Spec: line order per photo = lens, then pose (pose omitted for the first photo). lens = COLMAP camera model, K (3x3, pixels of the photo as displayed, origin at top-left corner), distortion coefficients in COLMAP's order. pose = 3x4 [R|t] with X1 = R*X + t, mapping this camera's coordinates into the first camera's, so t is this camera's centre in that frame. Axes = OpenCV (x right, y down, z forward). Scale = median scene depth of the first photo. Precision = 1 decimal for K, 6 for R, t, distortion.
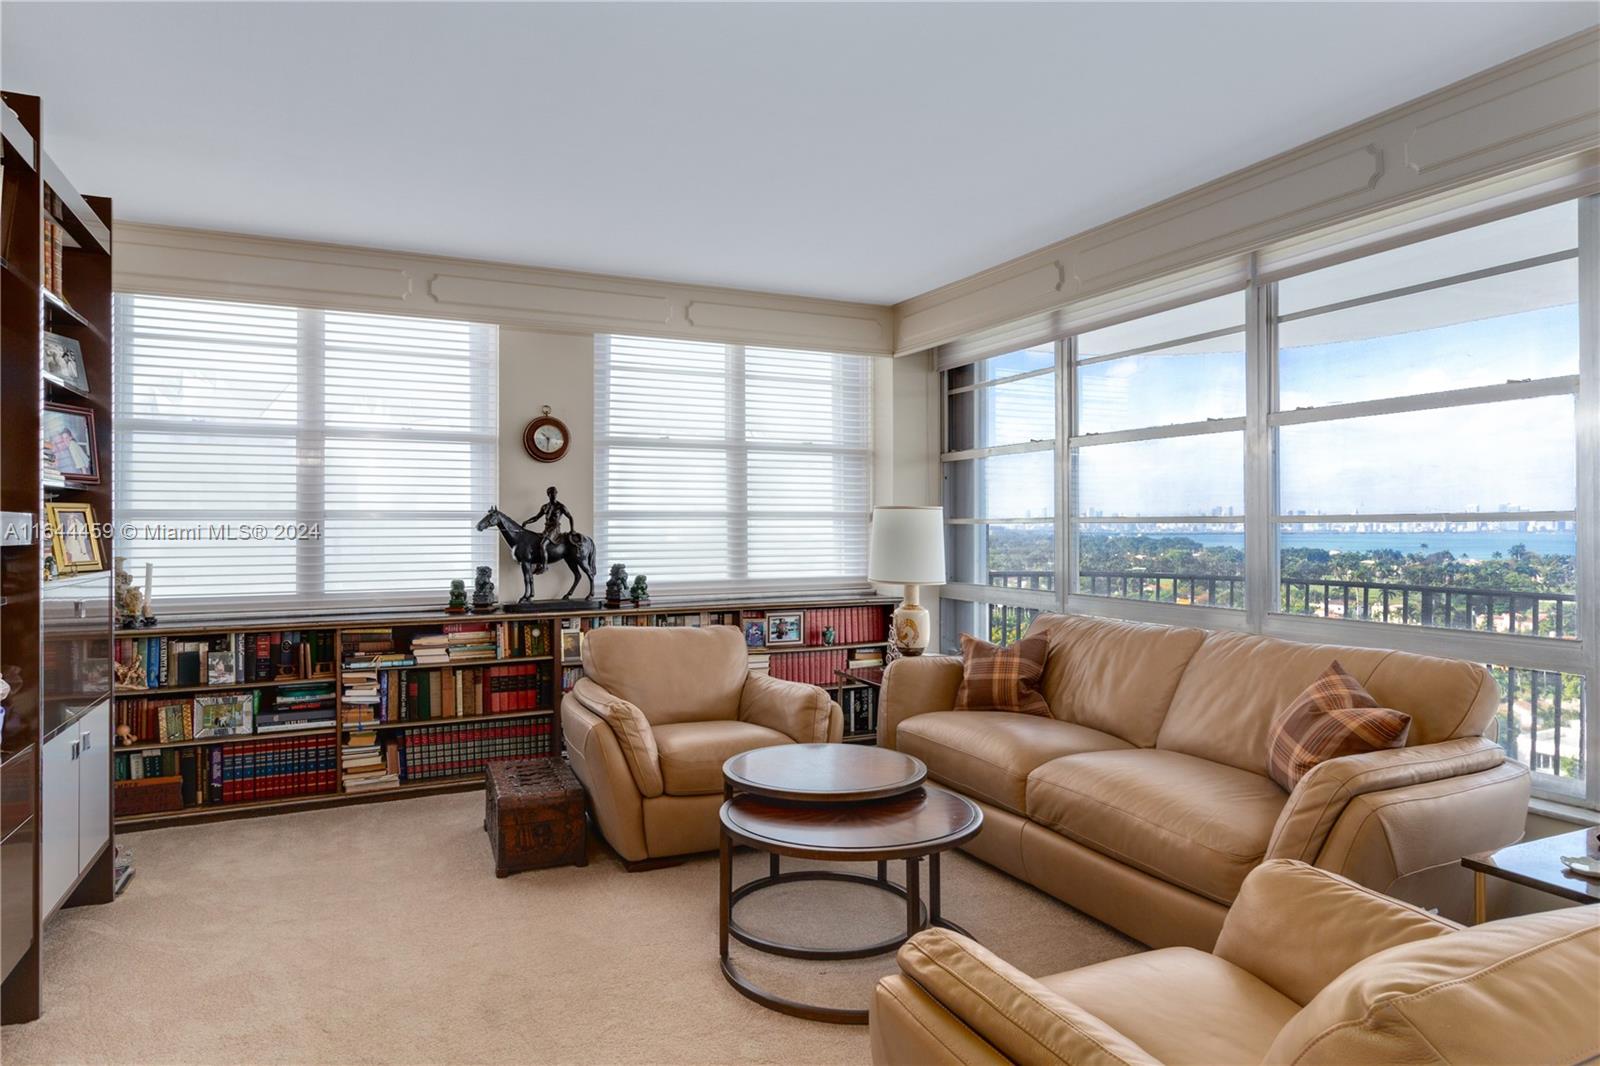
lens RADIAL K [[969.9, 0, 795.8], [0, 969.9, 537.6], [0, 0, 1]] dist [-0.000133, 0.007678]
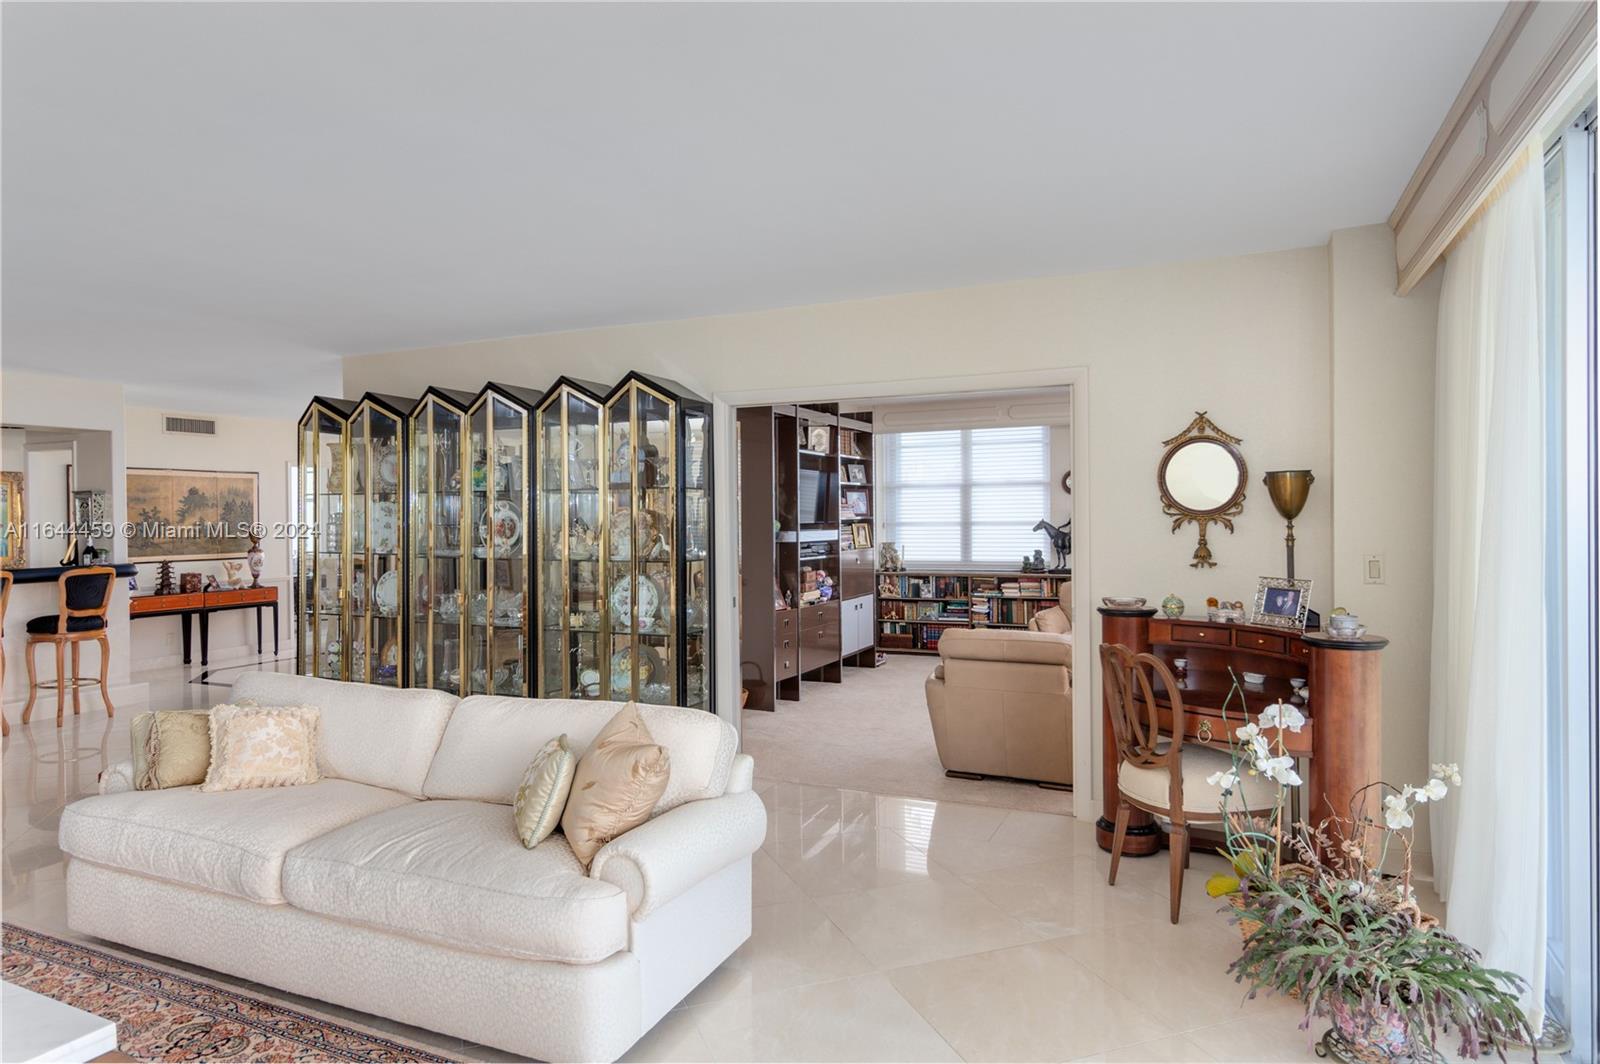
lens RADIAL K [[969.9, 0, 798.8], [0, 969.9, 523.3], [0, 0, 1]] dist [-0.000133, 0.007678]
pose [[0.635796, 0.000717, -0.771857, 0.968766], [0.003378, 0.999987, 0.003711, -0.035545], [0.771850, -0.004967, 0.635786, -0.685137]]
